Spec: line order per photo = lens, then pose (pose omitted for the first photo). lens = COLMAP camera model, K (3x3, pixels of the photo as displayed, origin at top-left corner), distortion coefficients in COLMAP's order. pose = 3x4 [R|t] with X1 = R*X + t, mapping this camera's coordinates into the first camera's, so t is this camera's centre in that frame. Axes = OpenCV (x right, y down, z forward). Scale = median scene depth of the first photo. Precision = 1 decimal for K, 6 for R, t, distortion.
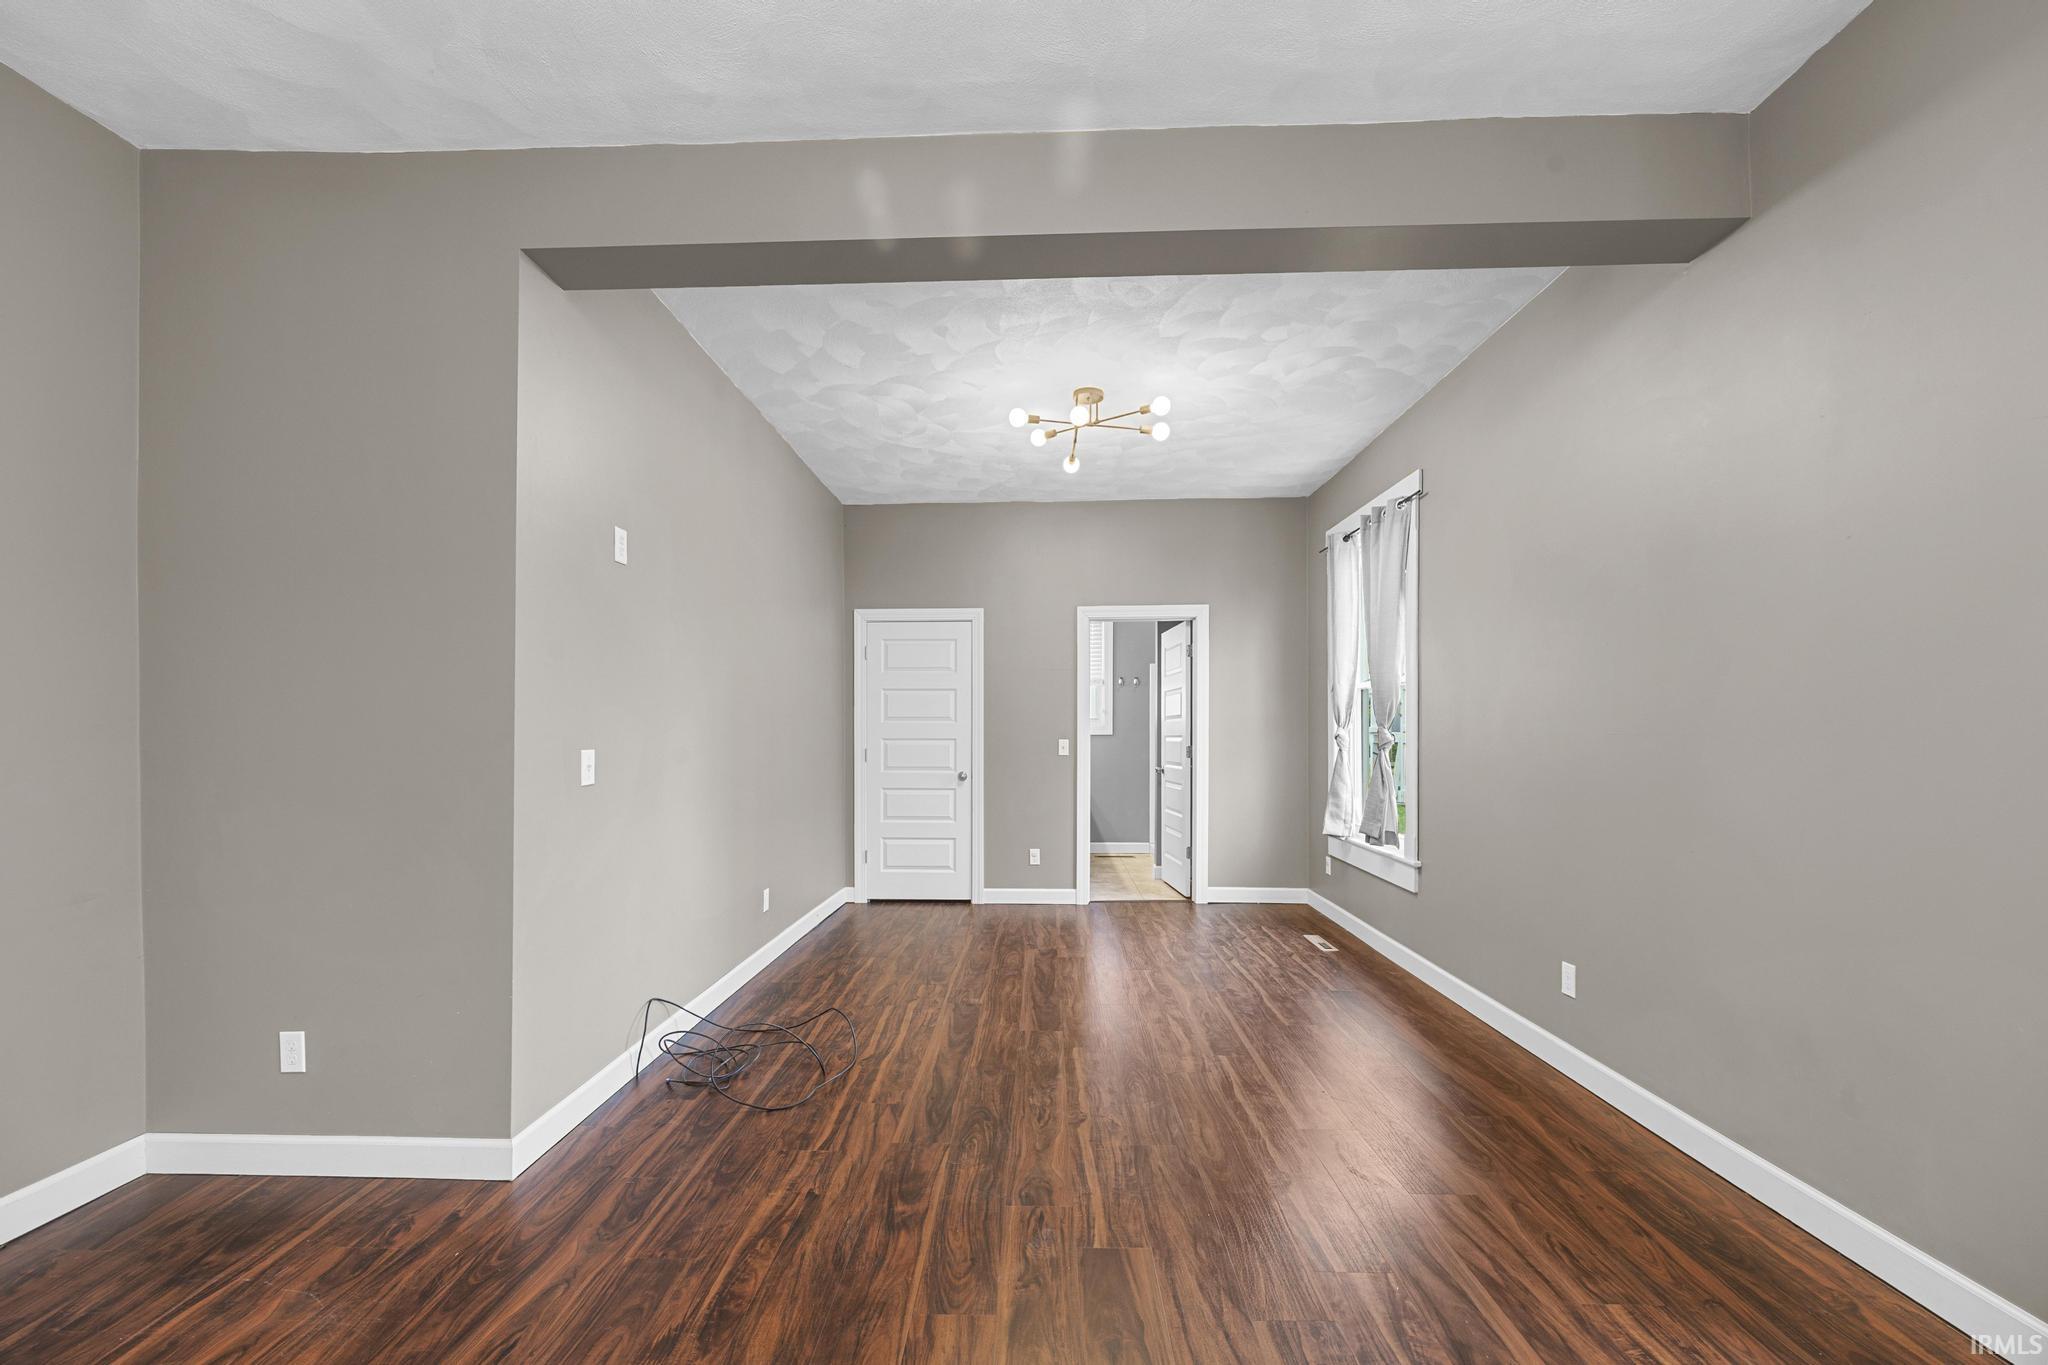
lens RADIAL K [[786.6, 0, 1010.4], [0, 786.6, 733.5], [0, 0, 1]] dist [0.018927, 0.000059]
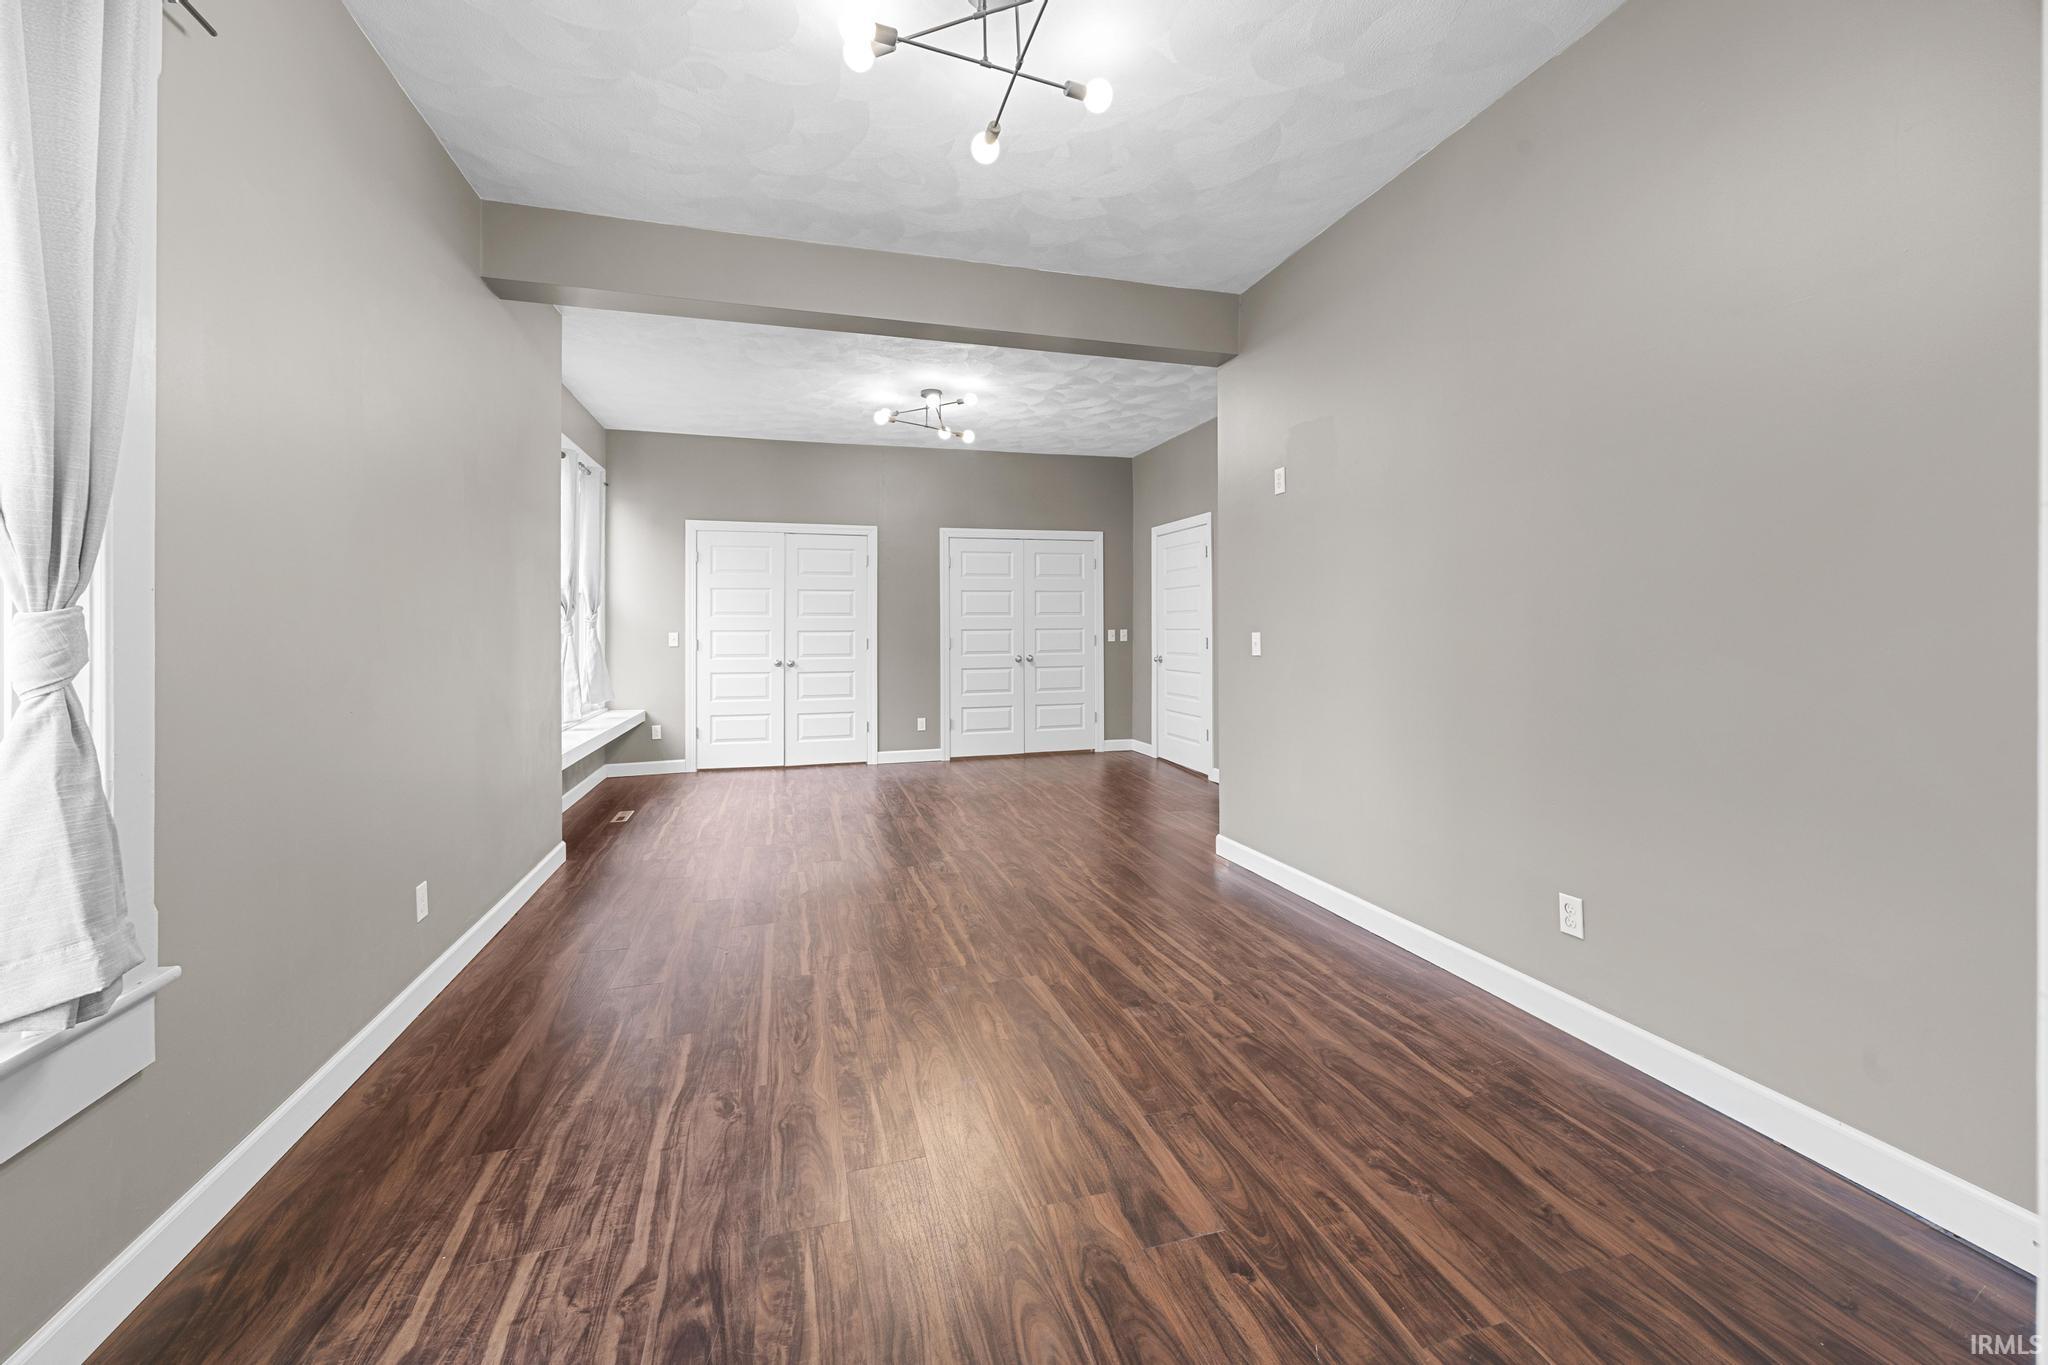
lens RADIAL K [[786.6, 0, 1017.6], [0, 786.6, 625.0], [0, 0, 1]] dist [0.018927, 0.000059]
pose [[-0.946007, 0.009678, -0.324001, 0.262146], [0.011614, 0.999924, -0.004043, 0.005179], [0.323937, -0.007588, -0.946048, 1.561162]]
